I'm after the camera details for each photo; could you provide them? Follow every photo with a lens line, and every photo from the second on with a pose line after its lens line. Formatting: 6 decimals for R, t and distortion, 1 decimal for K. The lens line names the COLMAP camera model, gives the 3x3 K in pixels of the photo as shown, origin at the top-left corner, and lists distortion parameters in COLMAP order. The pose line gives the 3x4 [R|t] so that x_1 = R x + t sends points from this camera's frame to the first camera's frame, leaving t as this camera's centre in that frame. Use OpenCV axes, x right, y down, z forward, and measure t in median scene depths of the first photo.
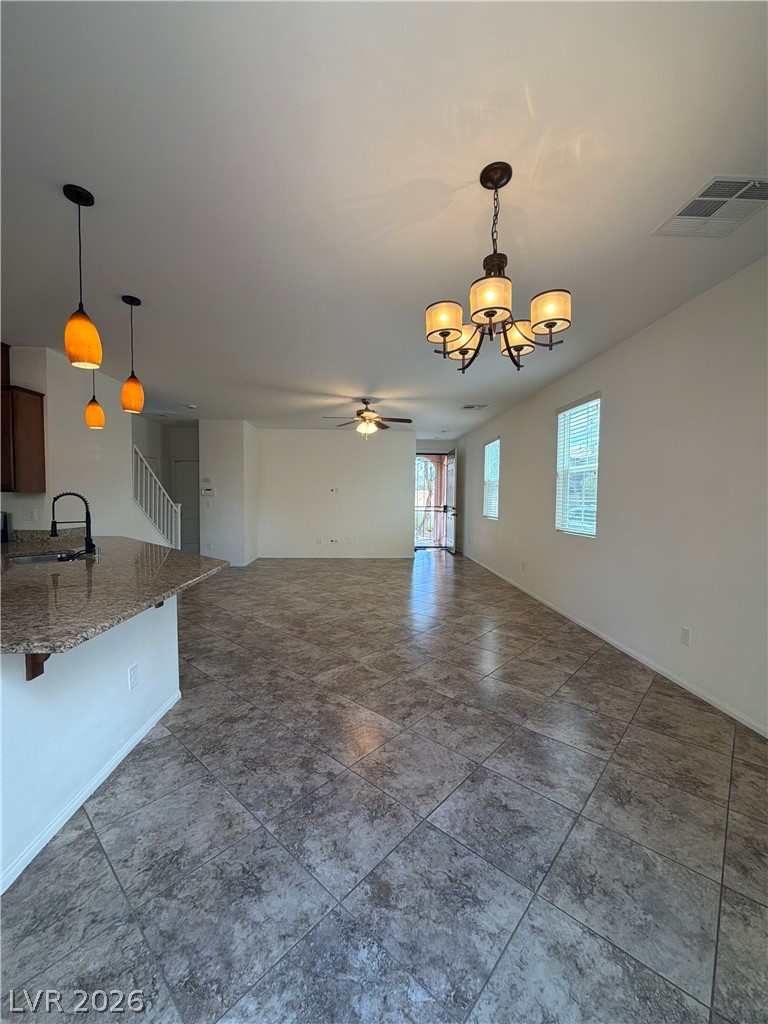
lens RADIAL K [[409.2, 0, 386.5], [0, 409.2, 513.0], [0, 0, 1]] dist [-0.001258, -0.000136]
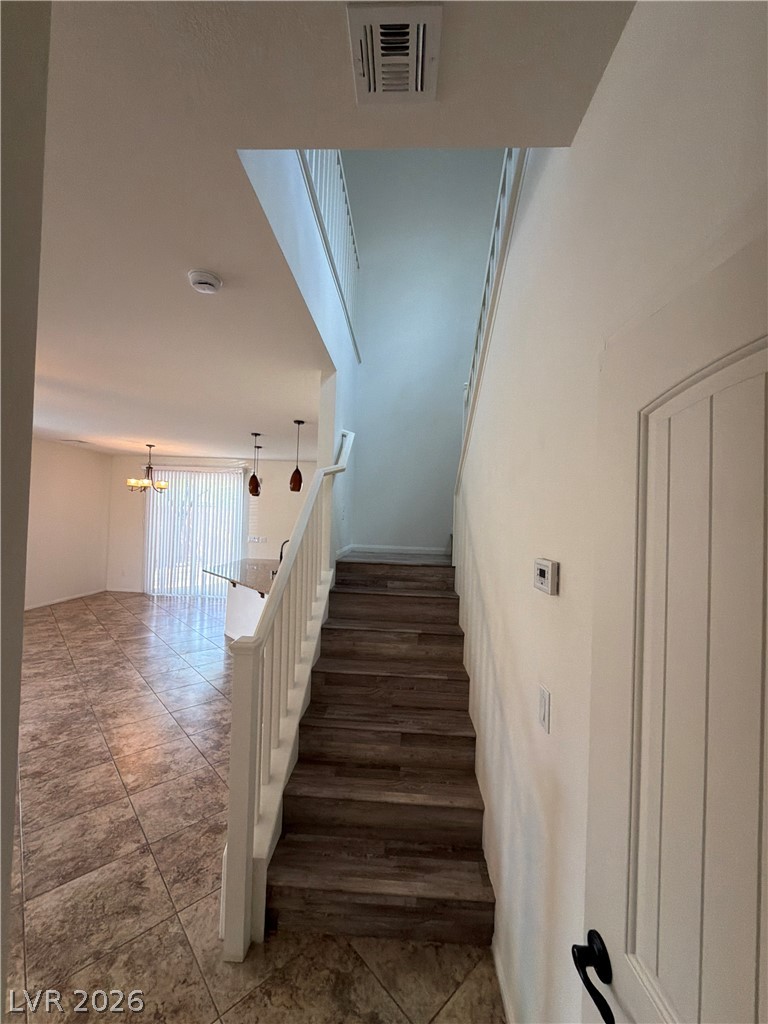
lens RADIAL K [[409.2, 0, 386.5], [0, 409.2, 513.0], [0, 0, 1]] dist [-0.001258, -0.000136]
pose [[-0.995028, -0.039442, 0.091453, -1.532883], [-0.036117, 0.998635, 0.037731, -0.273359], [-0.092816, 0.034240, -0.995094, 3.056476]]
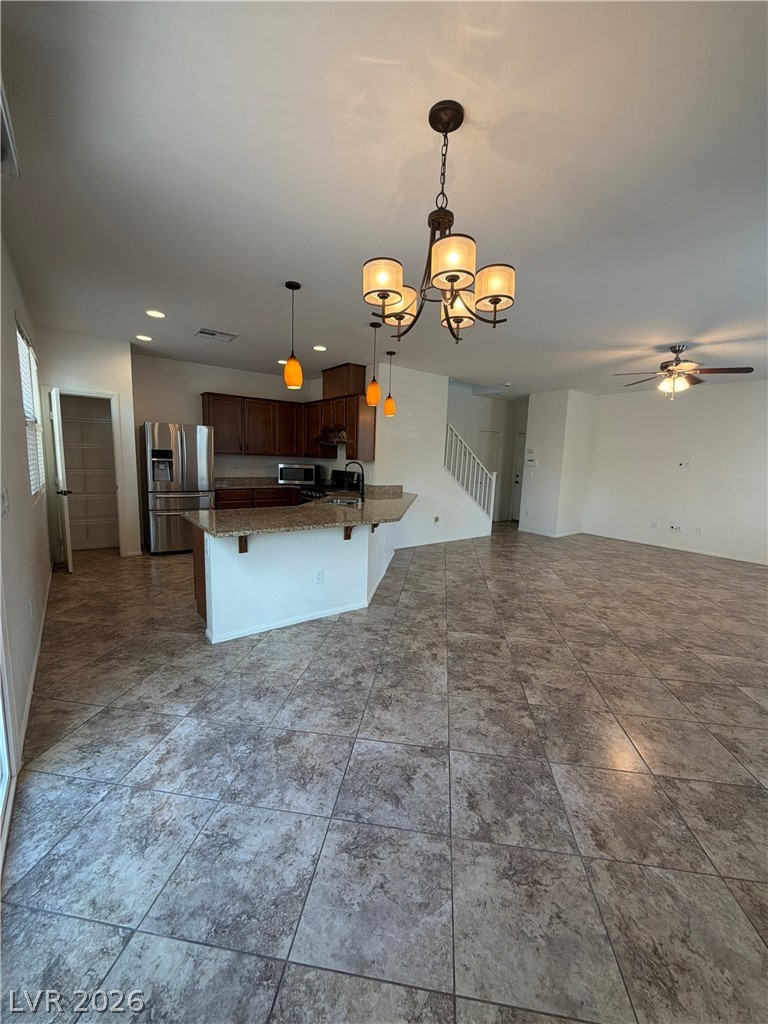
lens RADIAL K [[409.2, 0, 386.5], [0, 409.2, 513.0], [0, 0, 1]] dist [-0.001258, -0.000136]
pose [[0.560629, 0.125754, -0.818463, 0.685322], [-0.064241, 0.992027, 0.108418, -0.036417], [0.825572, -0.008204, 0.564238, 0.252921]]
